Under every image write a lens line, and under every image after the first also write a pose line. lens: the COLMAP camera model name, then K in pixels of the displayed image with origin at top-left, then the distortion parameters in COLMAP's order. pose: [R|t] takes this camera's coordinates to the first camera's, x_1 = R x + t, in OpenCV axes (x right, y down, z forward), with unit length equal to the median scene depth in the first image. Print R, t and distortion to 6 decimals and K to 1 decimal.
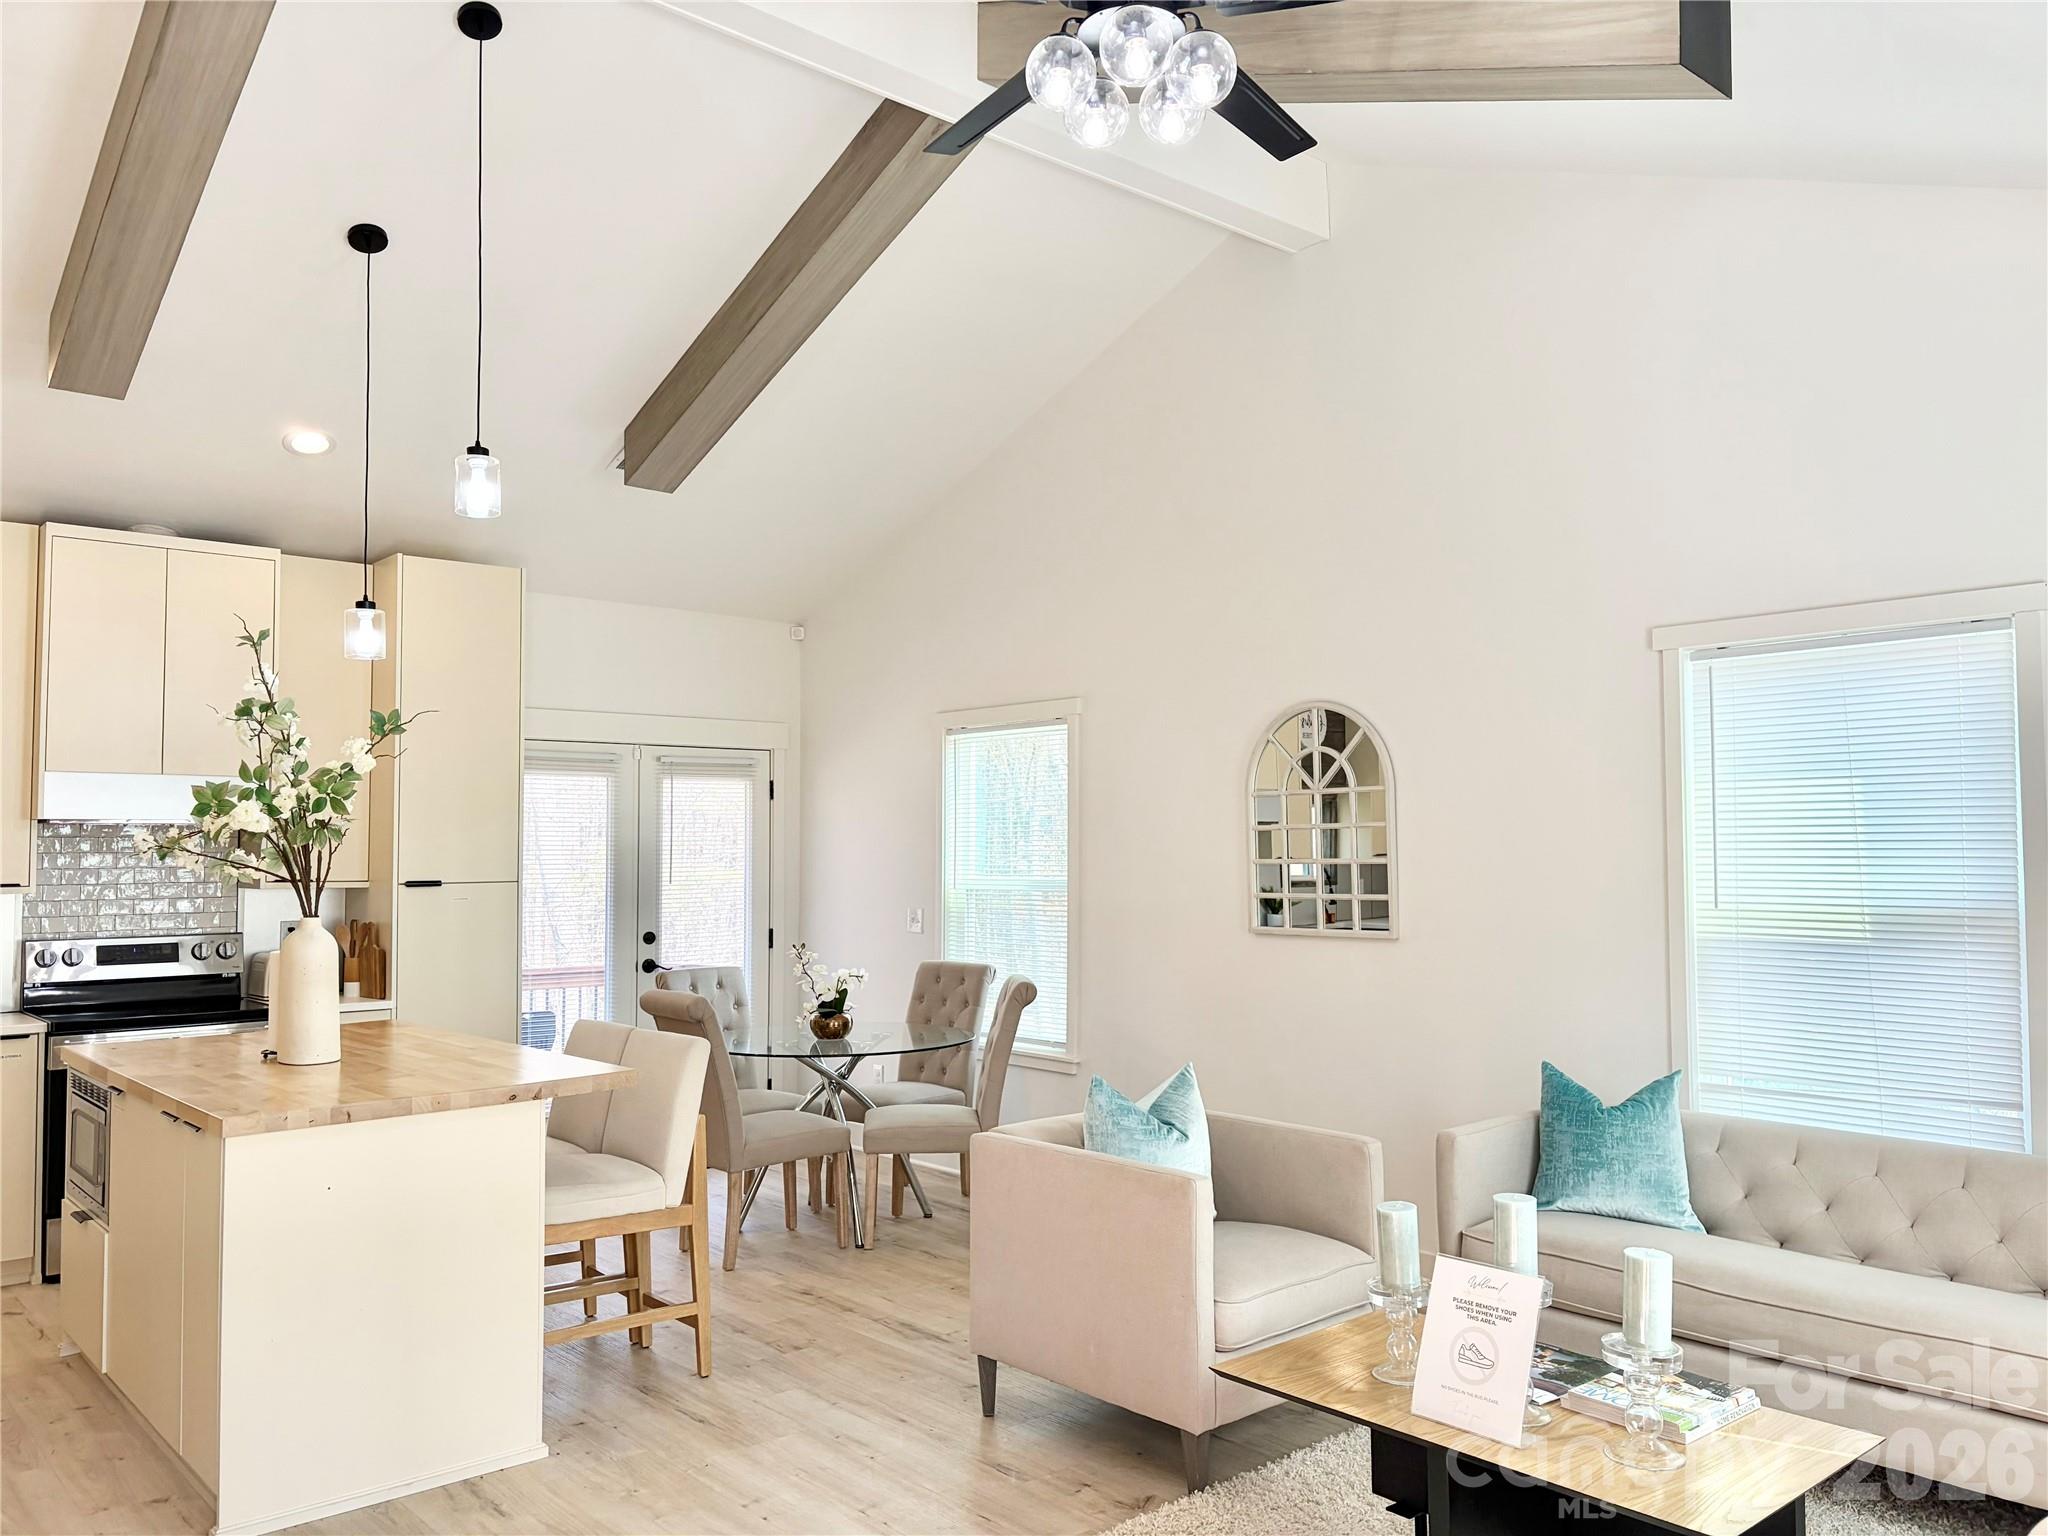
lens RADIAL K [[1536.1, 0, 1024.0], [0, 1536.1, 768.0], [0, 0, 1]] dist [0.051727, -0.051705]
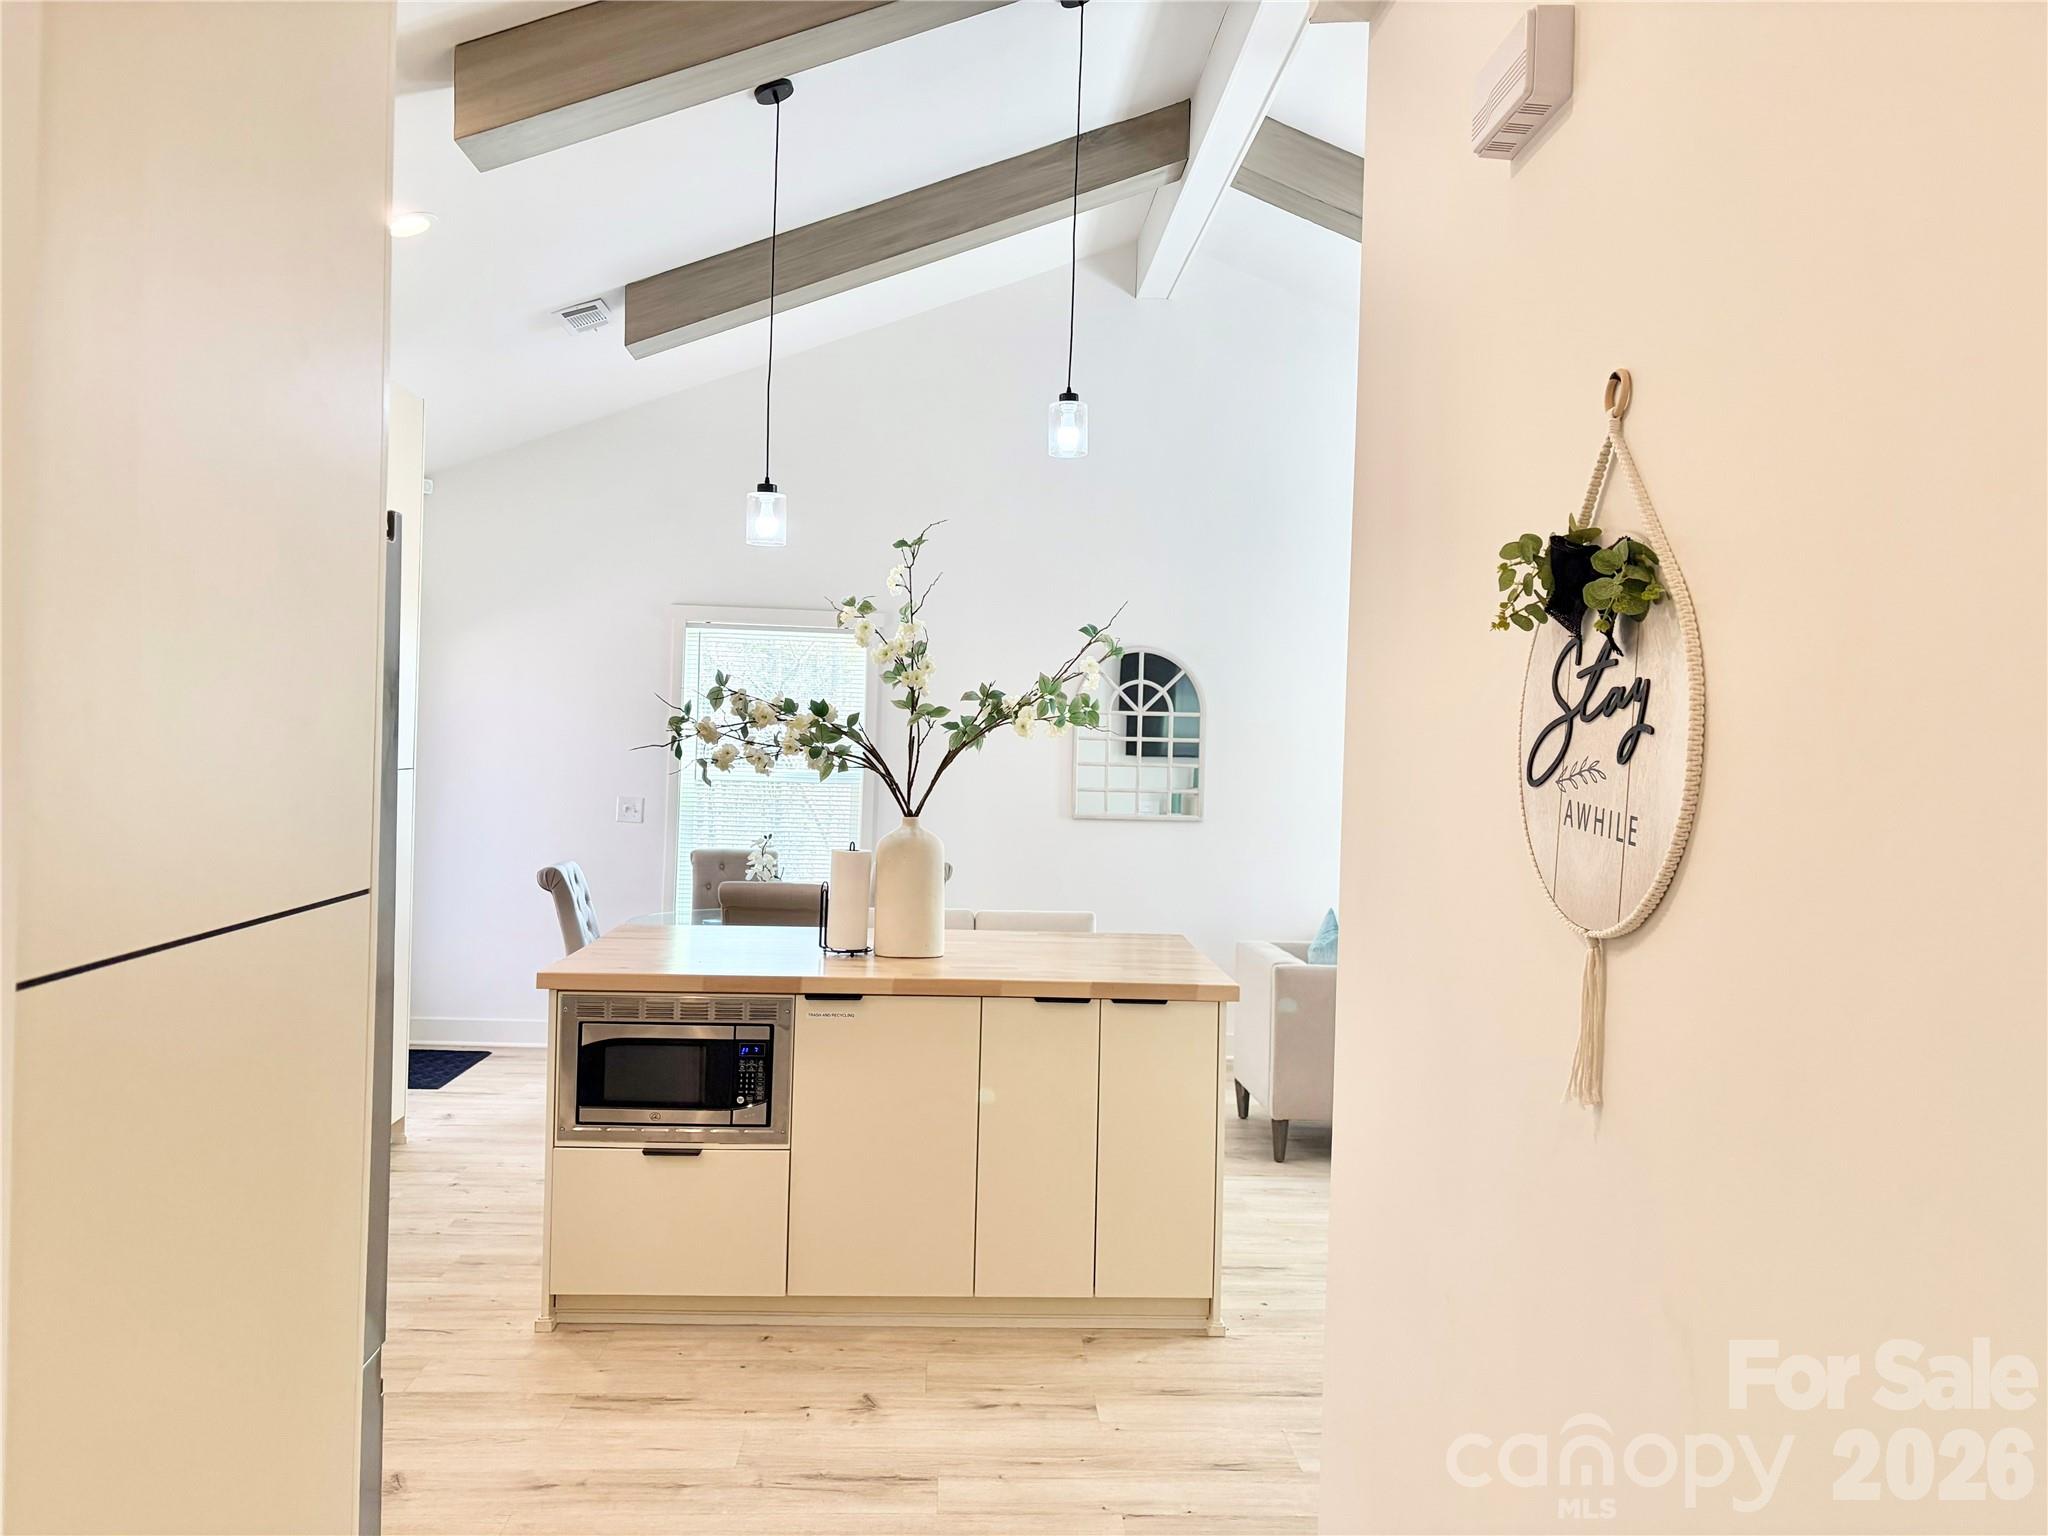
lens RADIAL K [[1536.1, 0, 1024.0], [0, 1536.1, 768.0], [0, 0, 1]] dist [0.051727, -0.051705]
pose [[0.618046, 0.011715, 0.786054, -0.947383], [-0.077627, 0.995912, 0.046193, 0.008627], [-0.782300, -0.089568, 0.616429, 0.250042]]
